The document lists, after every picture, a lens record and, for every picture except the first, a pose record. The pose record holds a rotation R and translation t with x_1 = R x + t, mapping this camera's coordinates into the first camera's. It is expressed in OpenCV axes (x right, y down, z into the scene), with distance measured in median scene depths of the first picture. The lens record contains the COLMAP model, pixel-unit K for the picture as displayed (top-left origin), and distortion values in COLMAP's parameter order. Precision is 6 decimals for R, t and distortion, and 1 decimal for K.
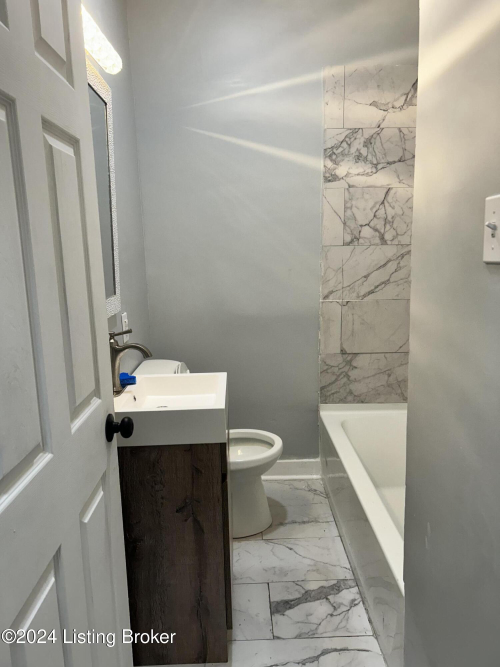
lens RADIAL K [[494.2, 0, 250.0], [0, 494.2, 333.5], [0, 0, 1]] dist [-0.002331, -0.000993]
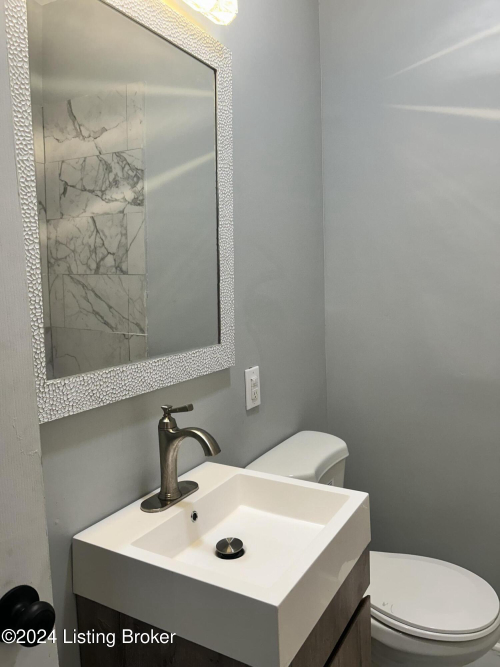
lens RADIAL K [[494.6, 0, 250.0], [0, 494.6, 333.5], [0, 0, 1]] dist [0.081280, -0.086365]
pose [[0.850048, 0.043164, -0.524933, 0.142340], [-0.074731, 0.996438, -0.039081, -0.076360], [0.521377, 0.072449, 0.850246, 0.471431]]
